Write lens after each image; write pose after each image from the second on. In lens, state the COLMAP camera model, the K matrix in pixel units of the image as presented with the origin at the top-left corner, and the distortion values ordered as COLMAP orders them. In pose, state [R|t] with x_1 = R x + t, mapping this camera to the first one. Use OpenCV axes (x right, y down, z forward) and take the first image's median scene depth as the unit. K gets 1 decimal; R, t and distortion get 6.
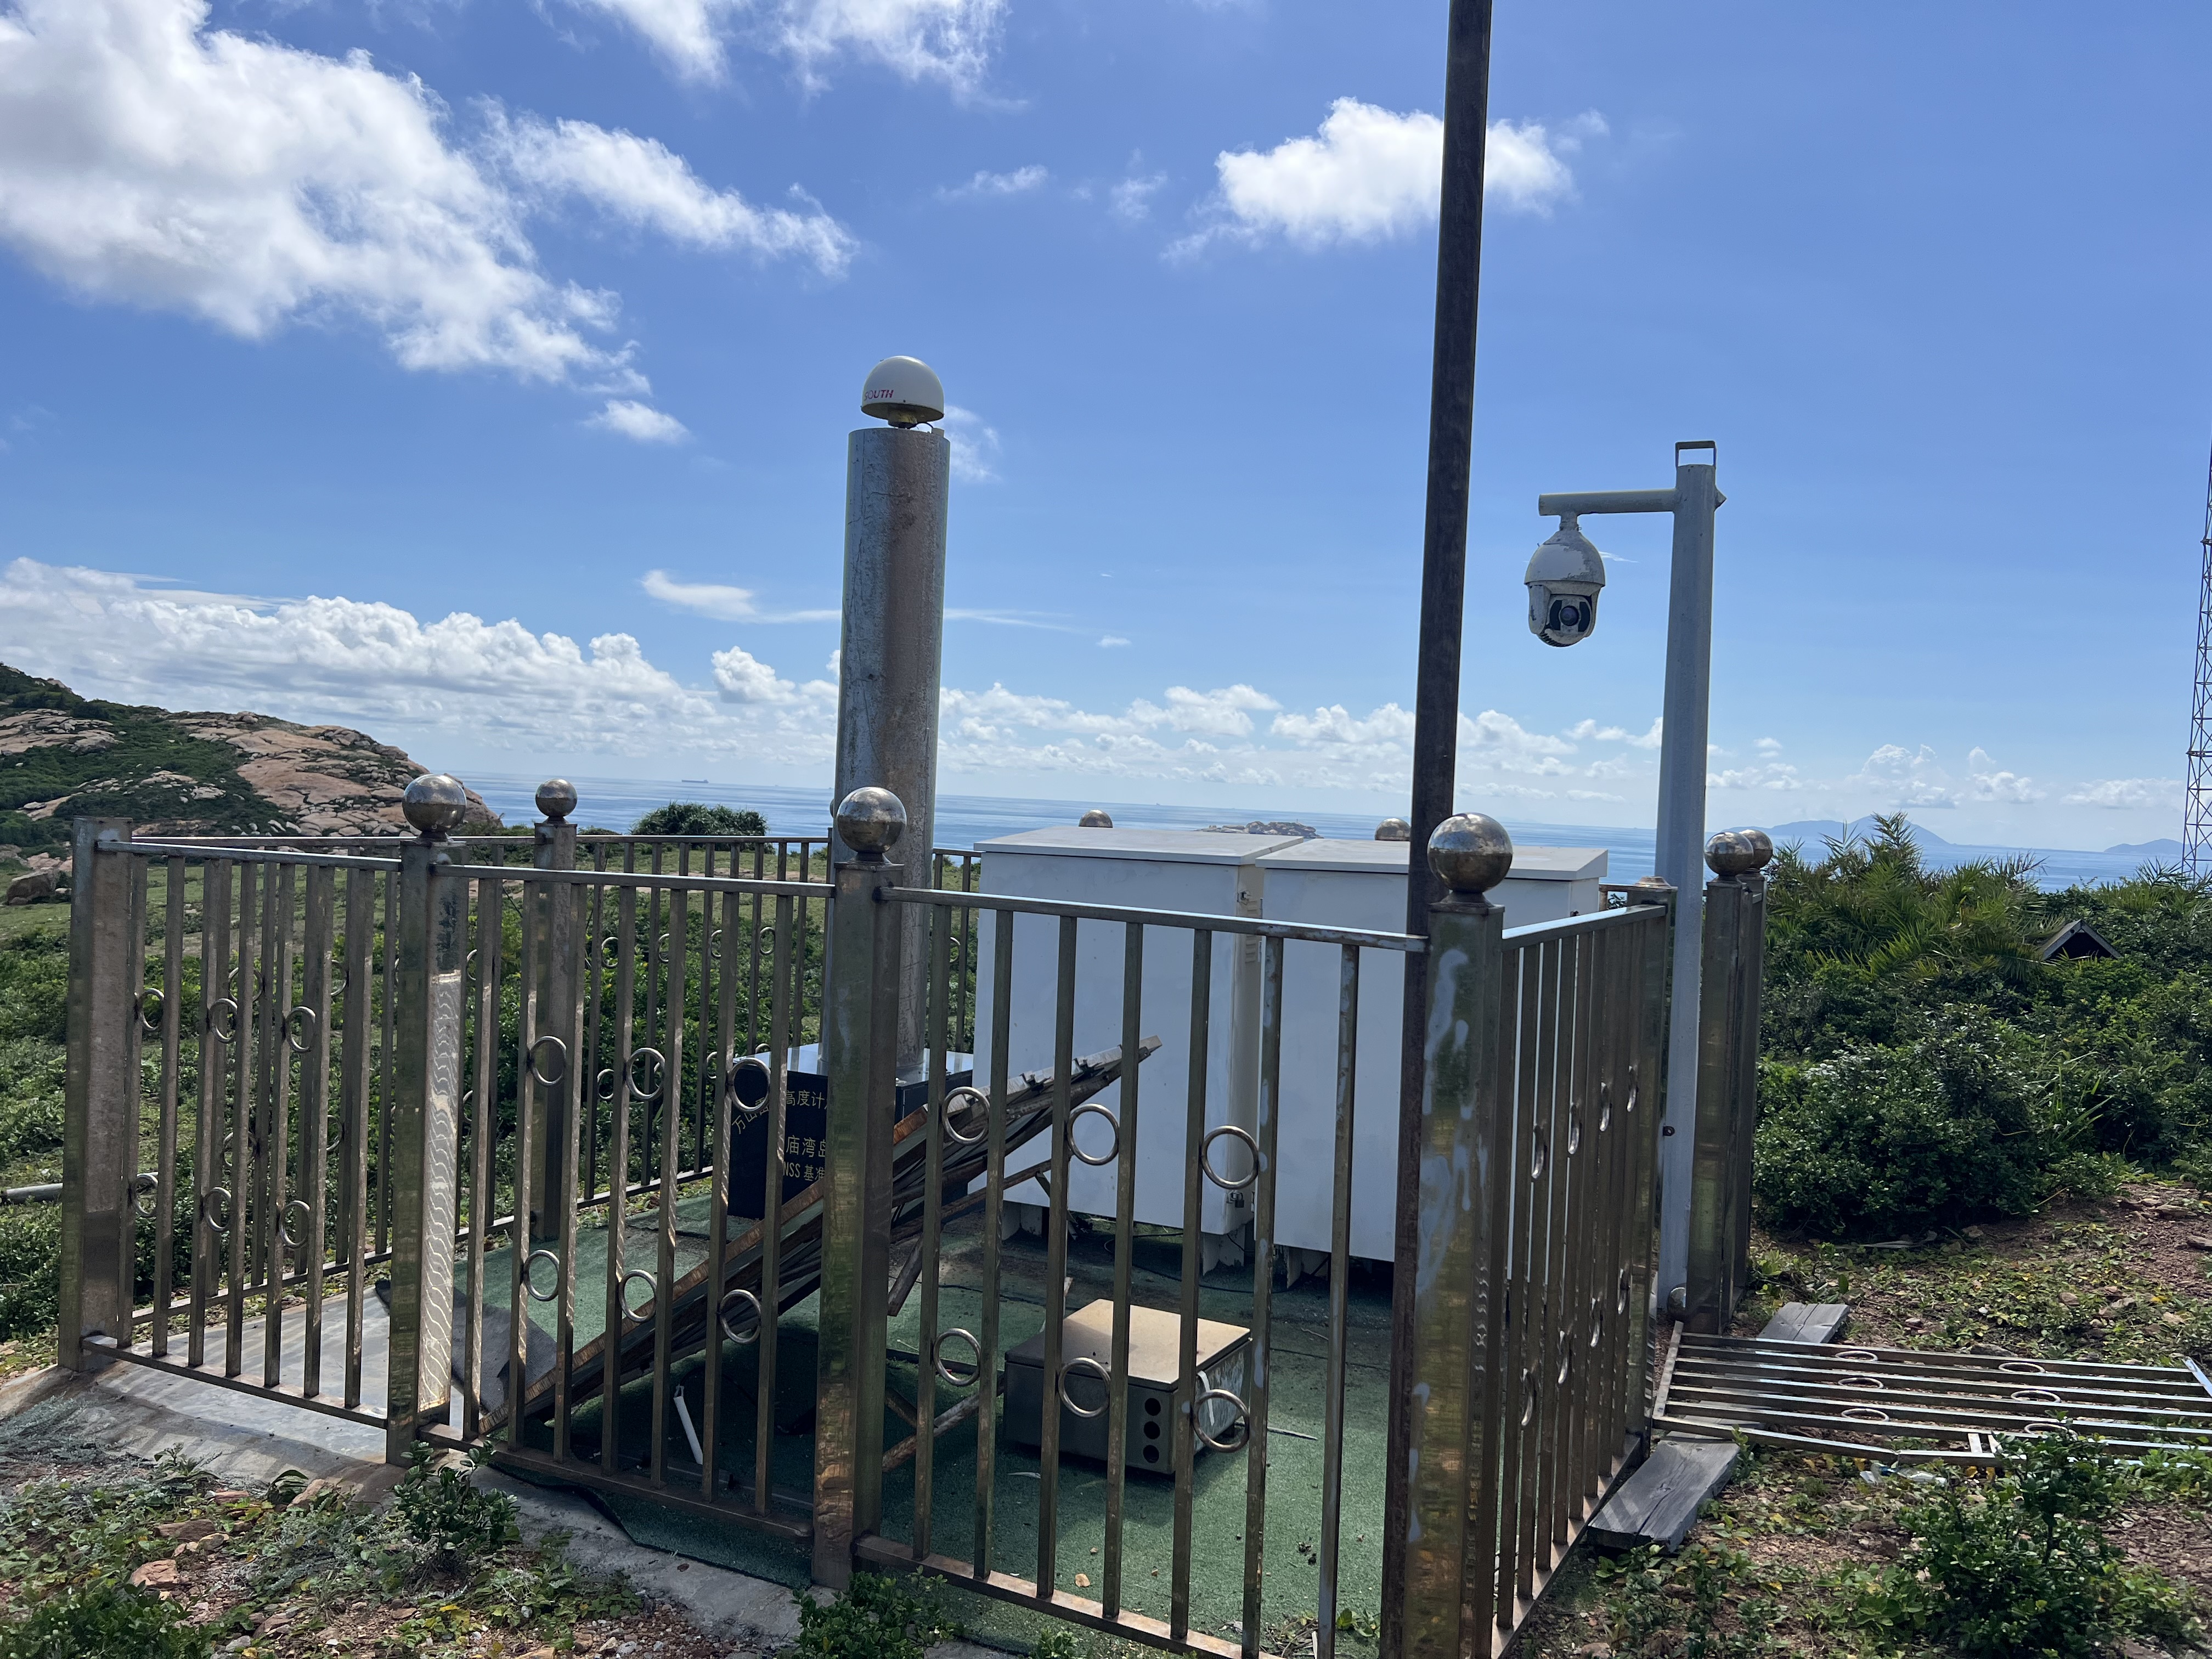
lens RADIAL K [[1678.8, 0, 1103.4], [0, 1678.8, 836.3], [0, 0, 1]] dist [0.033107, -0.036160]
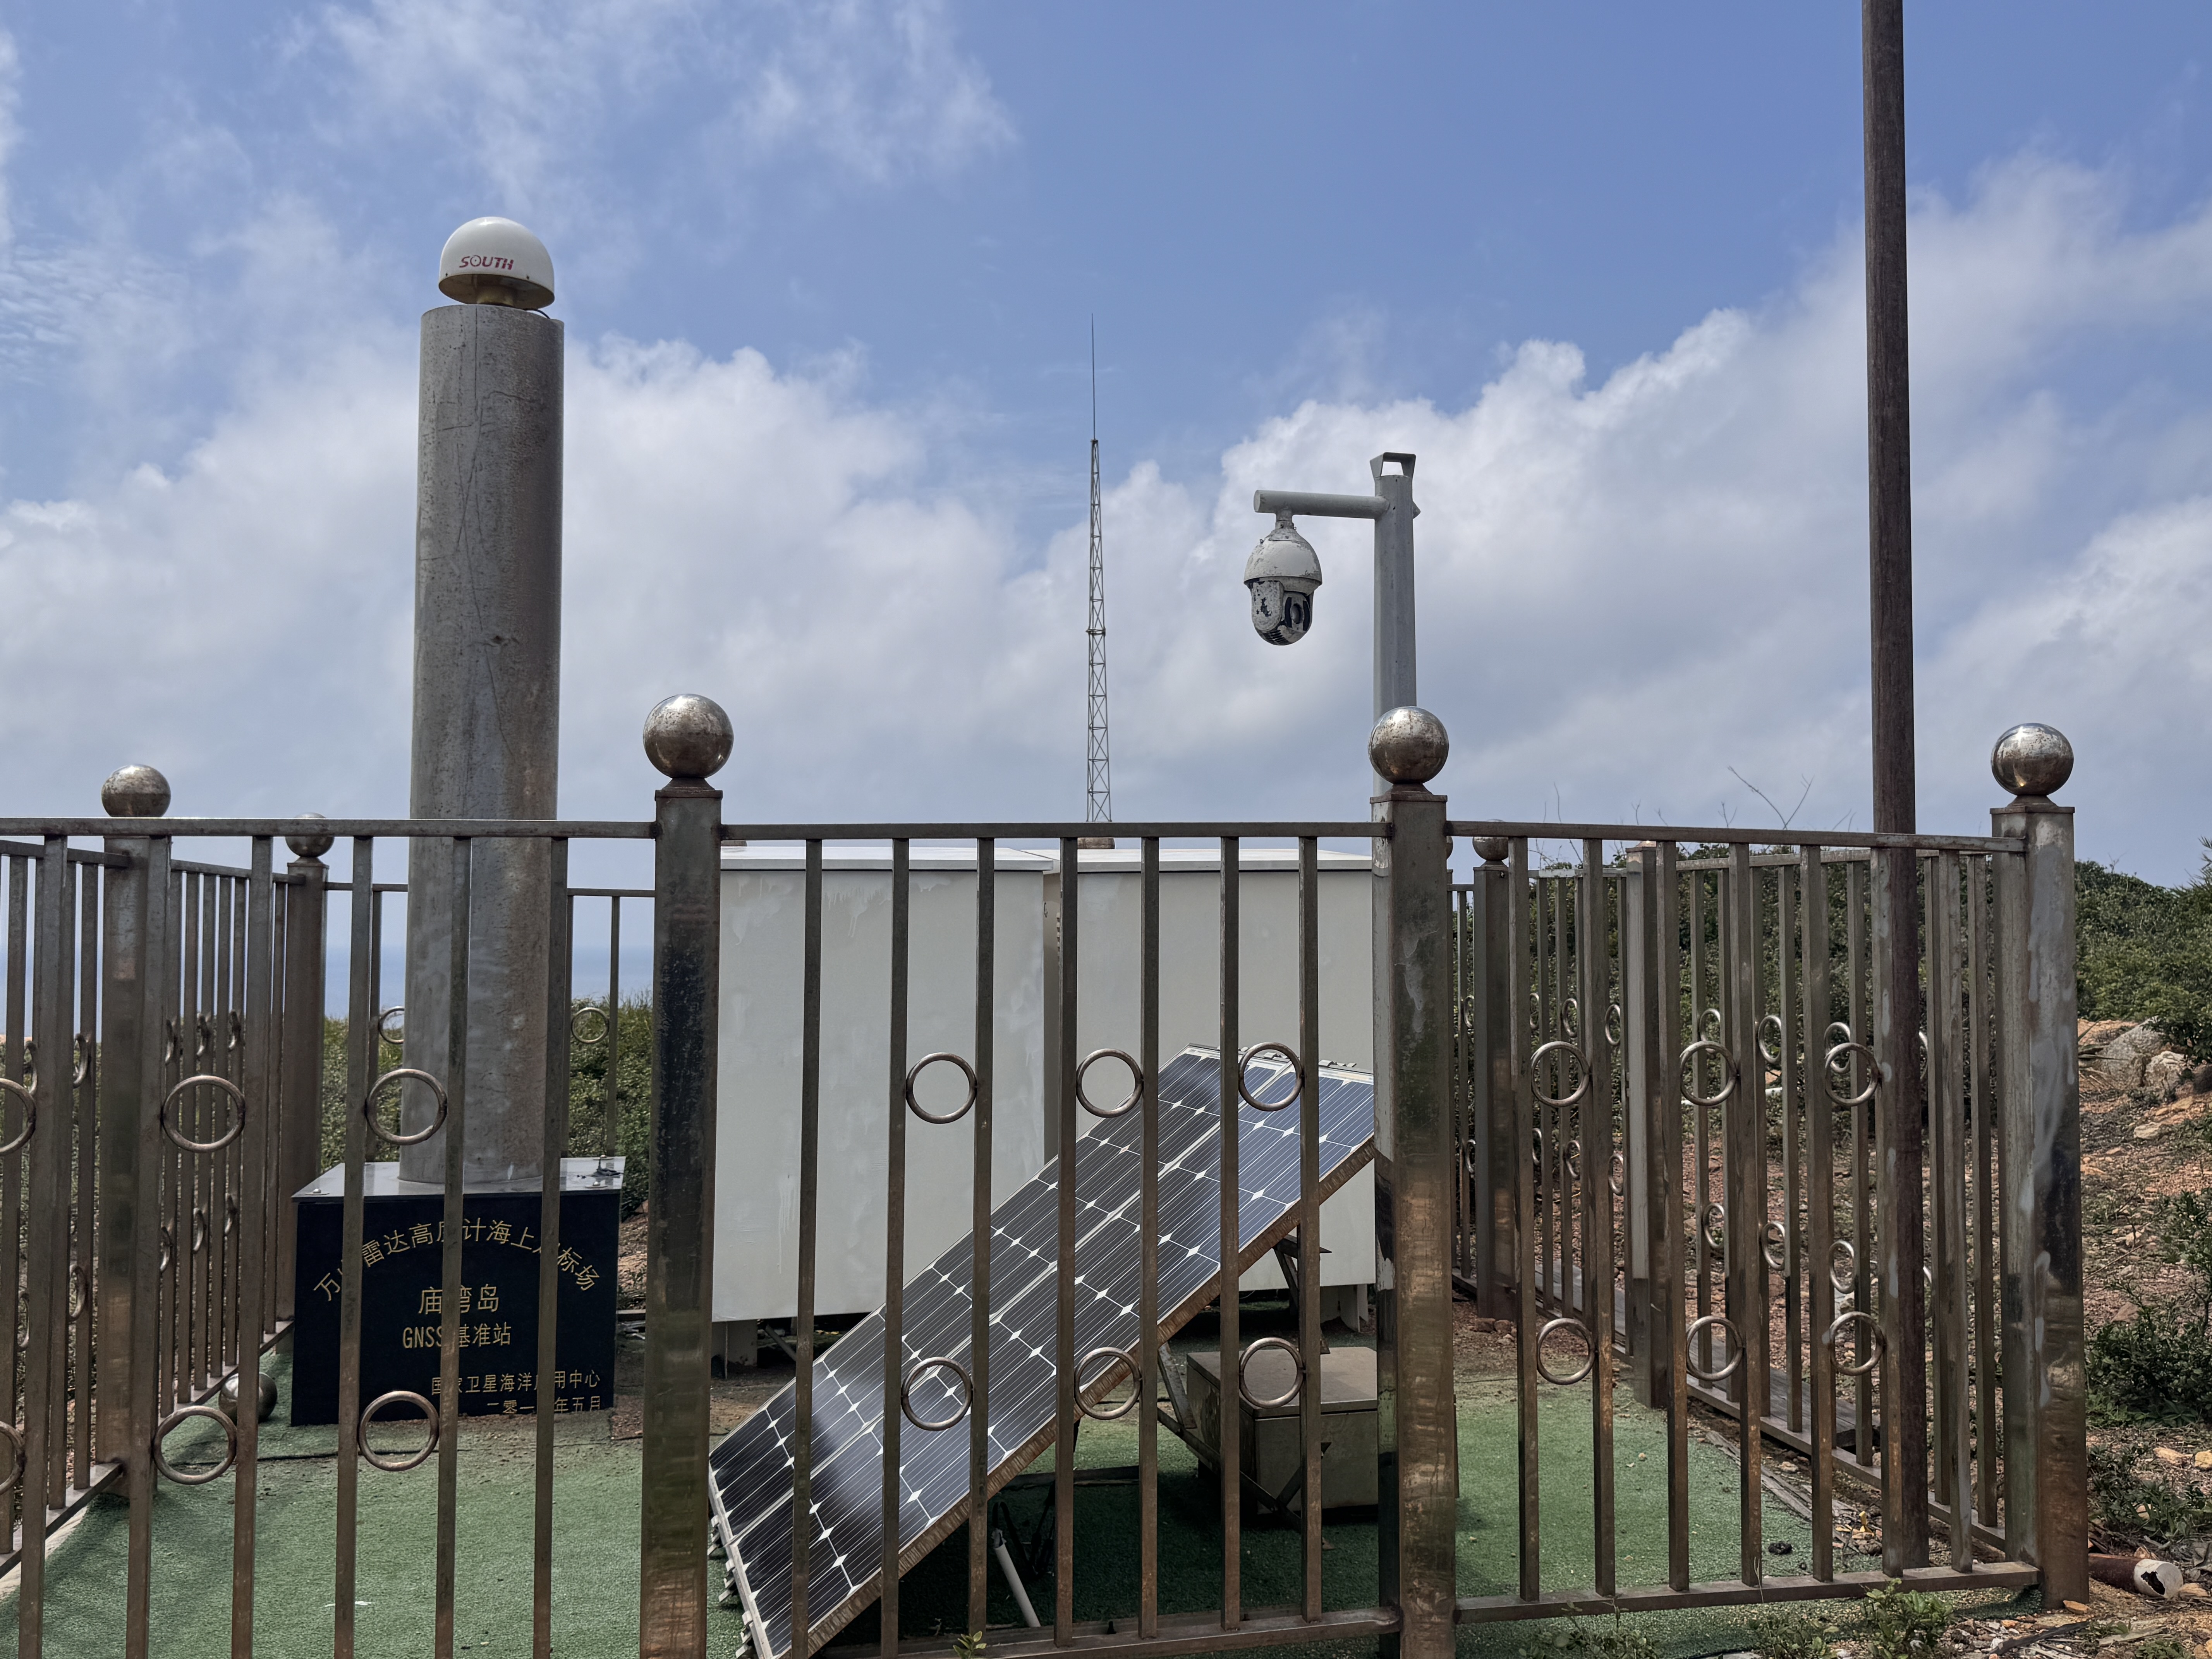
lens RADIAL K [[1932.1, 0, 1111.0], [0, 1932.1, 814.8], [0, 0, 1]] dist [0.021066, -0.020684]
pose [[0.766052, 0.000304, 0.642778, -0.530393], [0.045399, 0.997477, -0.054578, 0.043733], [-0.641173, 0.070991, 0.764106, 0.210319]]
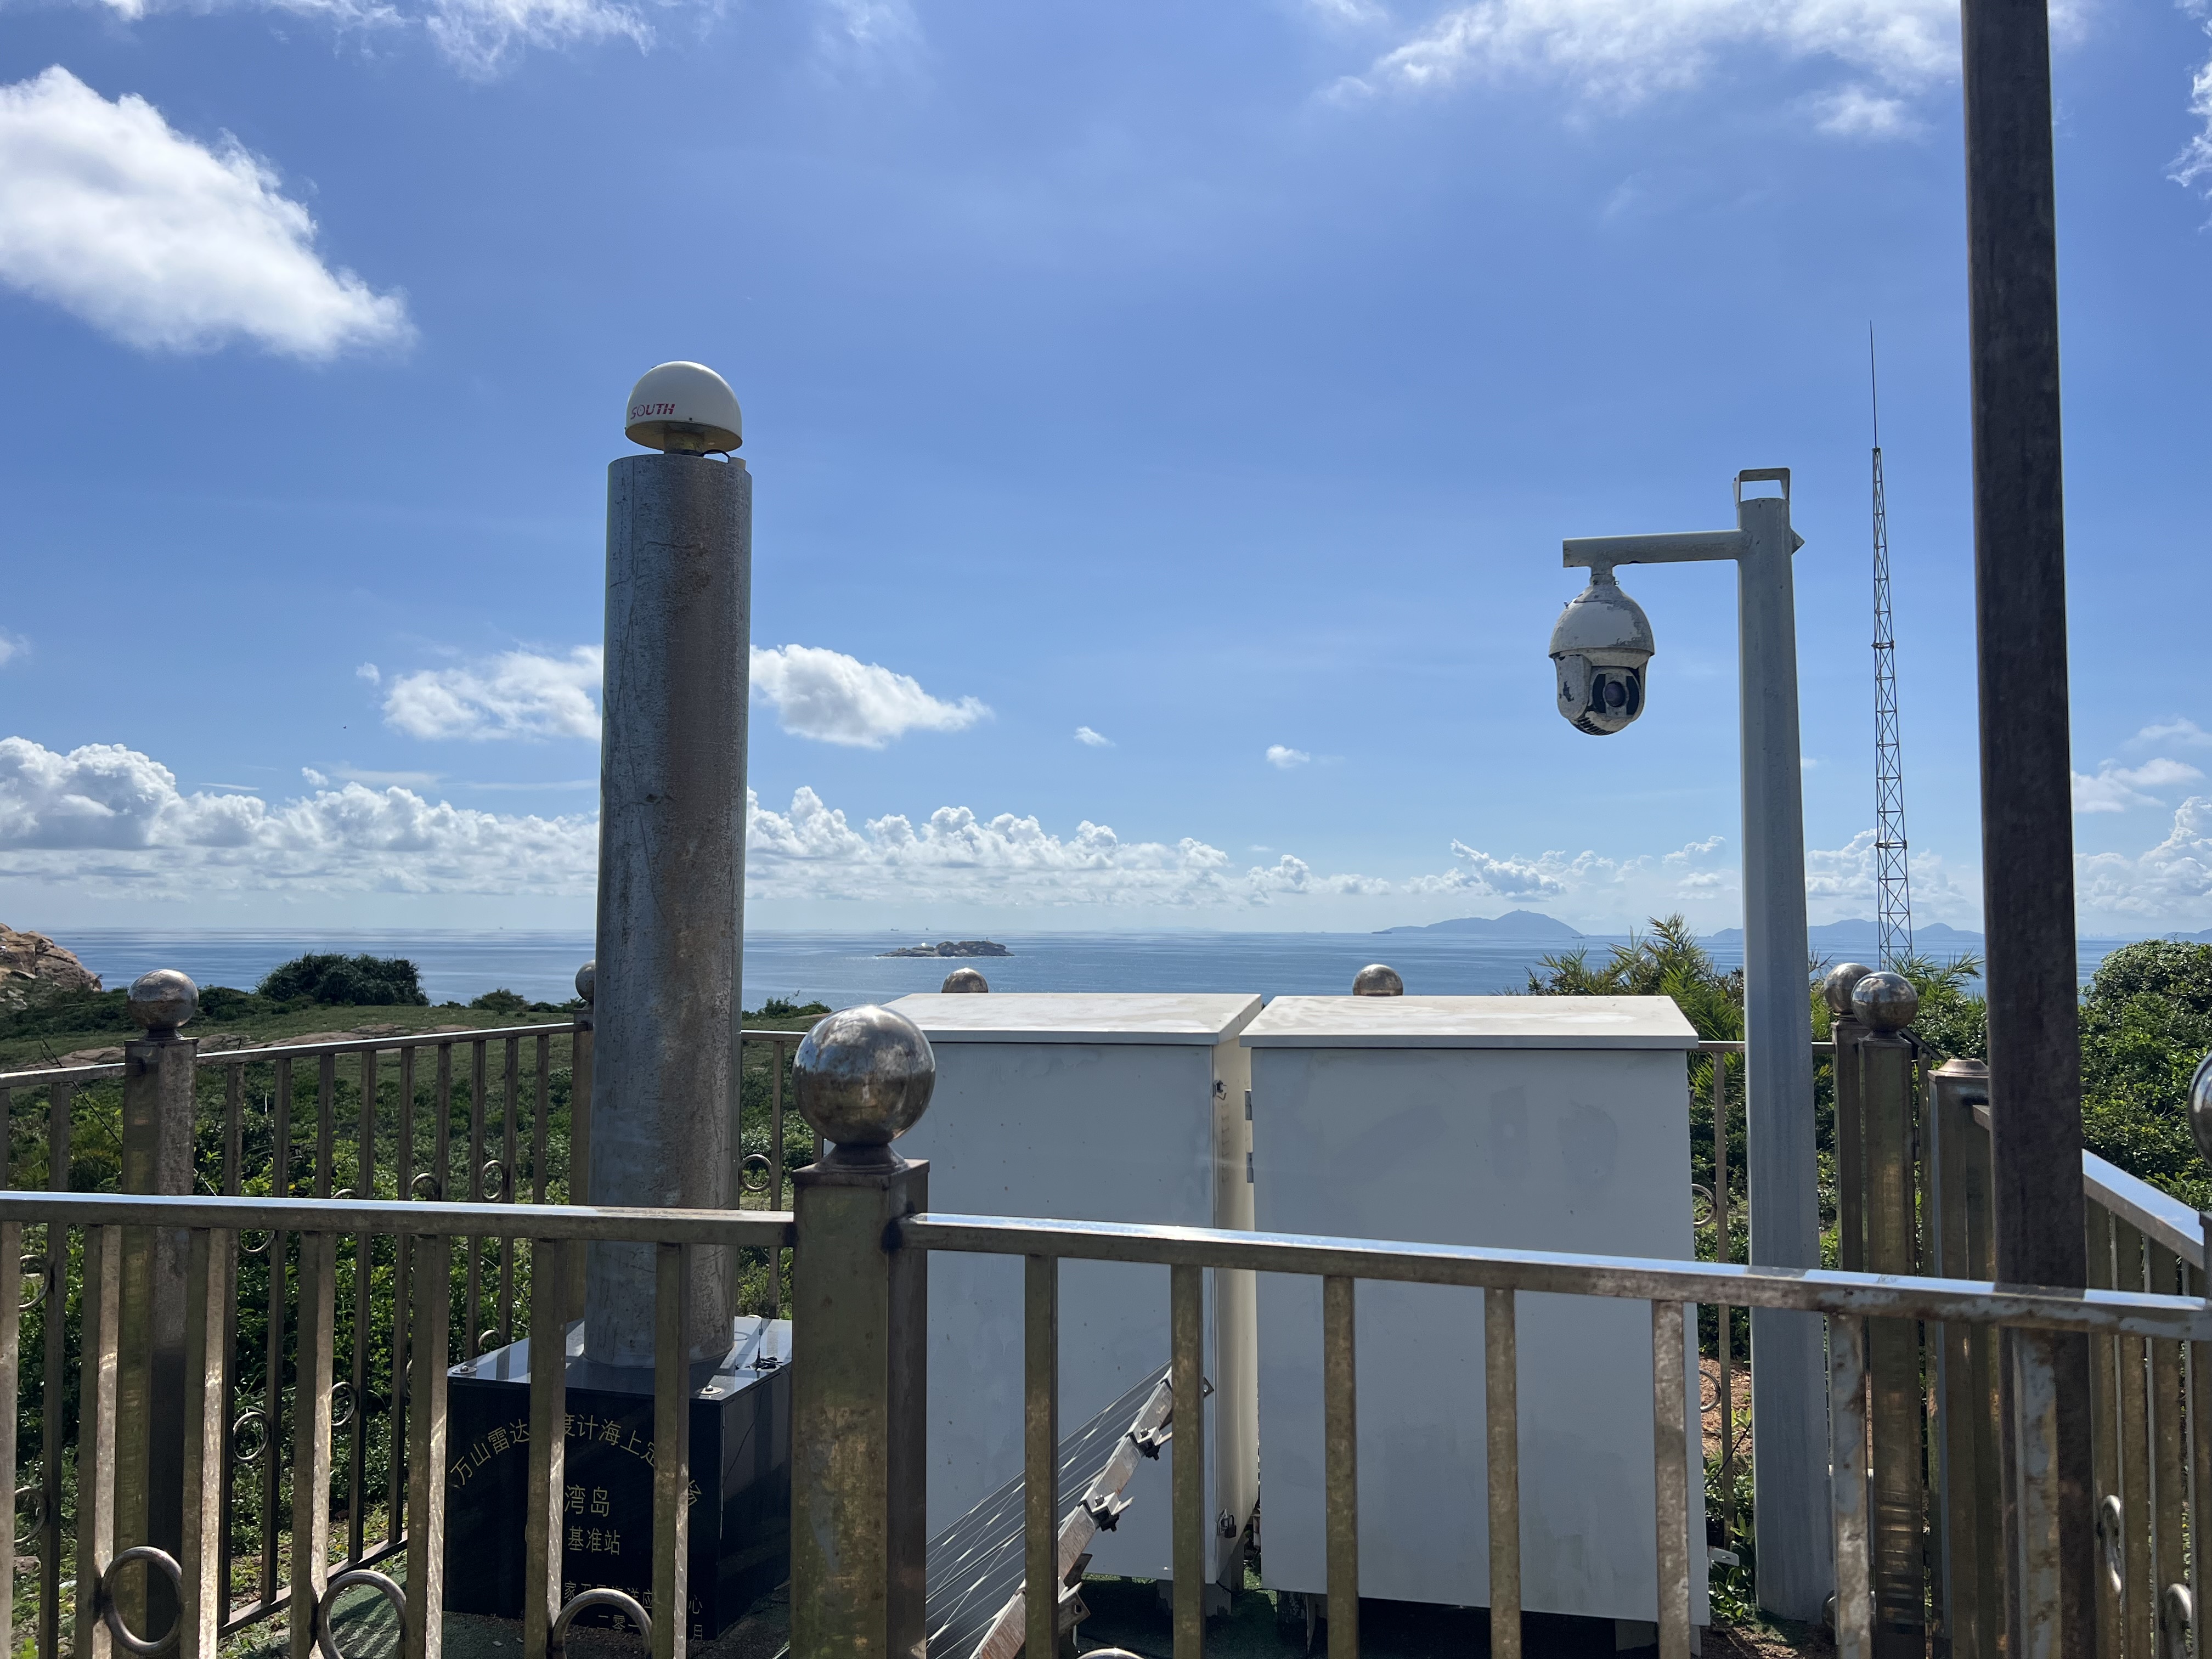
lens RADIAL K [[1678.8, 0, 1126.4], [0, 1678.8, 822.1], [0, 0, 1]] dist [0.033107, -0.036160]
pose [[0.978738, -0.028841, 0.203077, -0.096395], [0.044858, 0.996195, -0.074715, -0.025790], [-0.200149, 0.082236, 0.976308, 0.300255]]
